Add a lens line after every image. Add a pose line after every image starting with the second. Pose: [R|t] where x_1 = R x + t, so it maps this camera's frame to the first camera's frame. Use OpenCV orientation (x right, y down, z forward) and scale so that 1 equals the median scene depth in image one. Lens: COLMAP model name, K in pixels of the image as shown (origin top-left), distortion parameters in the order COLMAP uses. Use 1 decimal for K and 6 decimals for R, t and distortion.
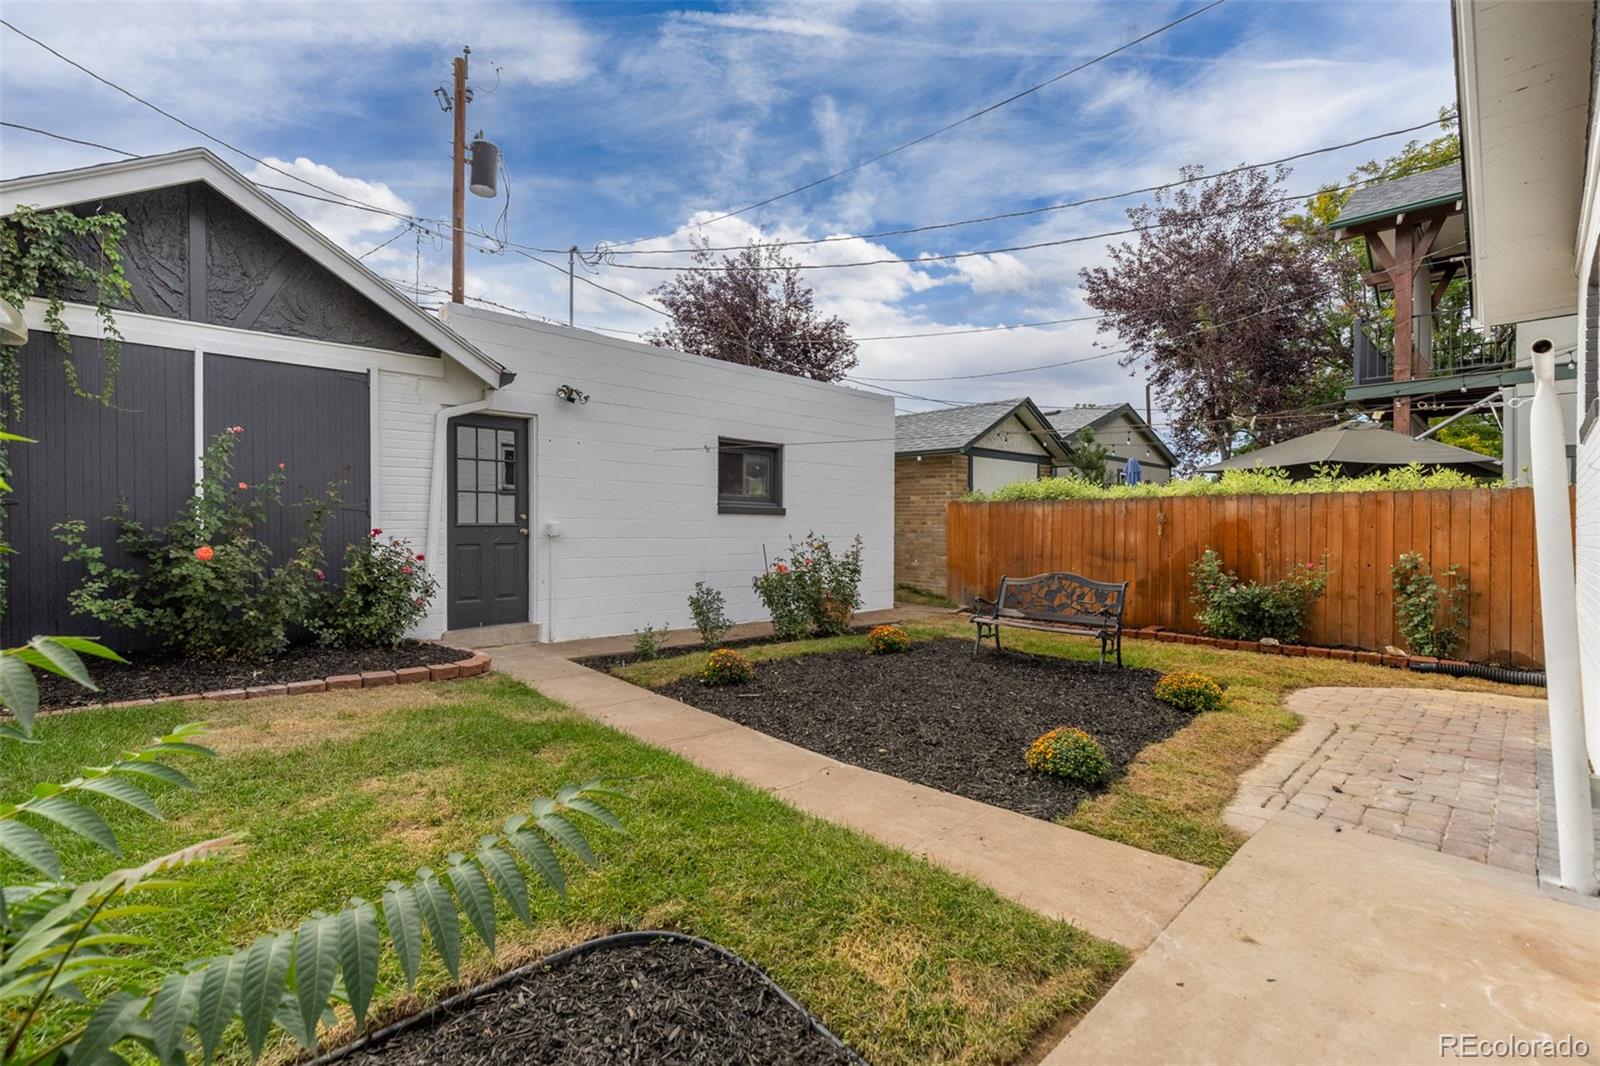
lens RADIAL K [[723.0, 0, 771.7], [0, 723.0, 531.6], [0, 0, 1]] dist [0.012572, -0.001102]
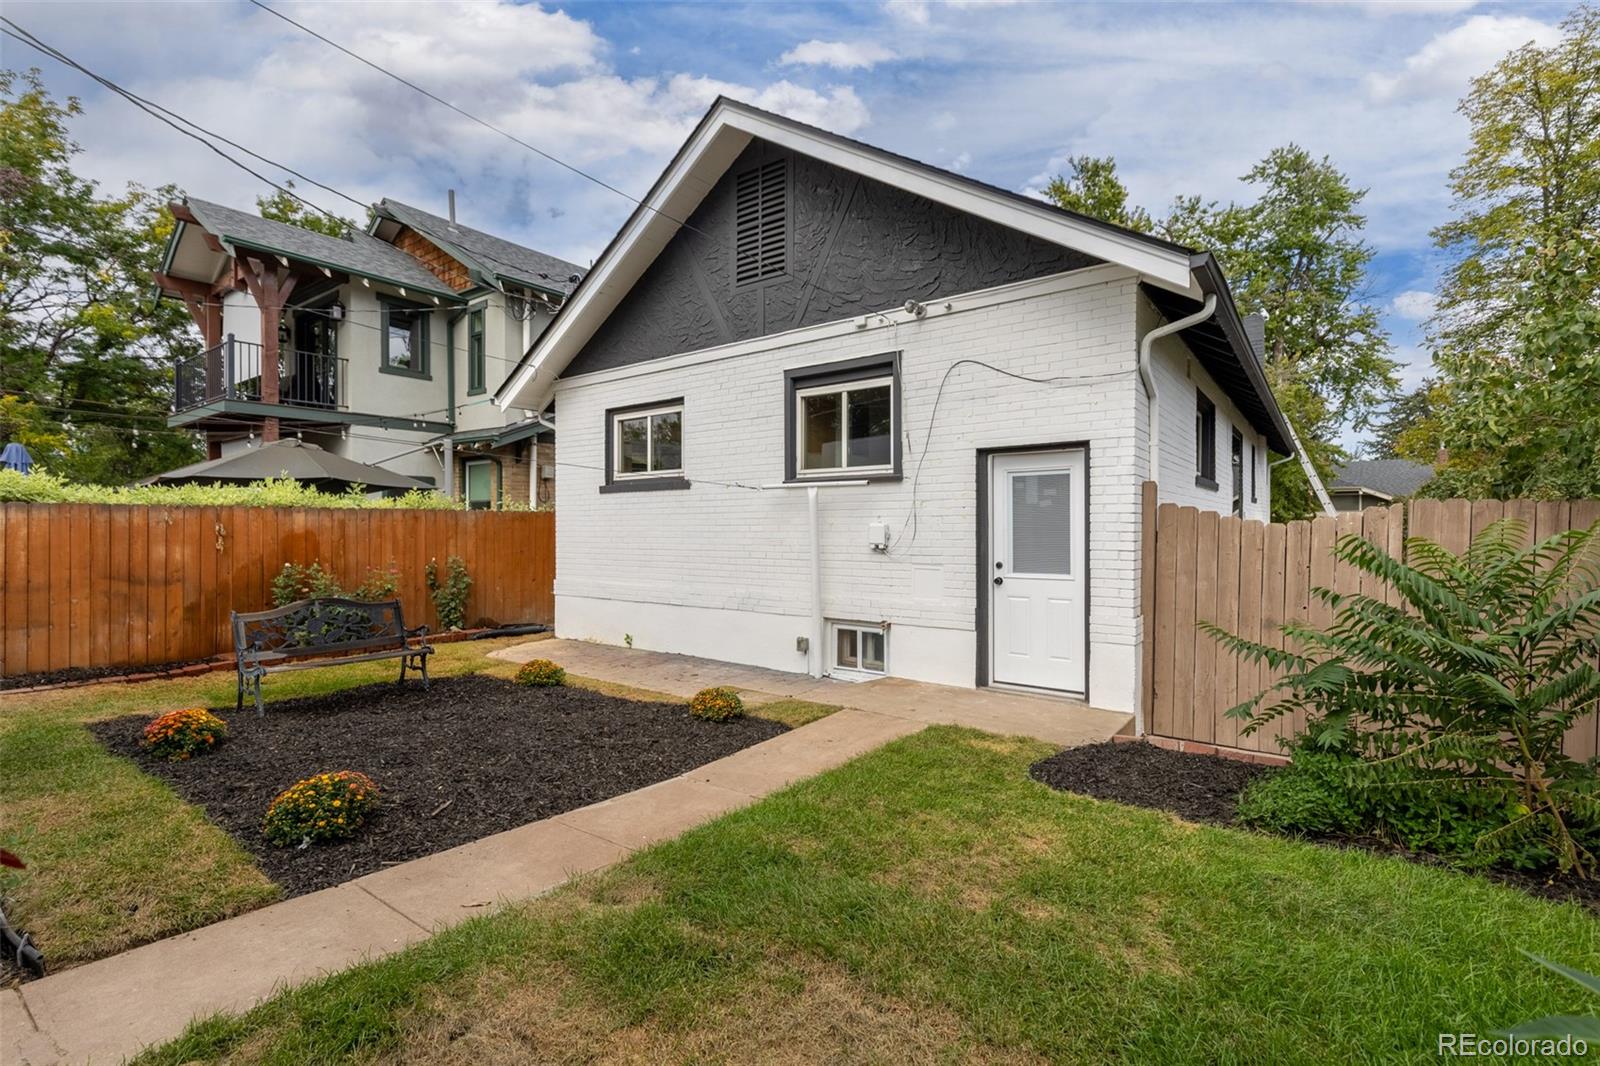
lens RADIAL K [[723.0, 0, 794.4], [0, 723.0, 531.3], [0, 0, 1]] dist [0.012572, -0.001102]
pose [[-0.174556, -0.010319, 0.984593, -0.435546], [0.008170, 0.999895, 0.011928, -0.021520], [-0.984613, 0.010126, -0.174453, 0.457141]]
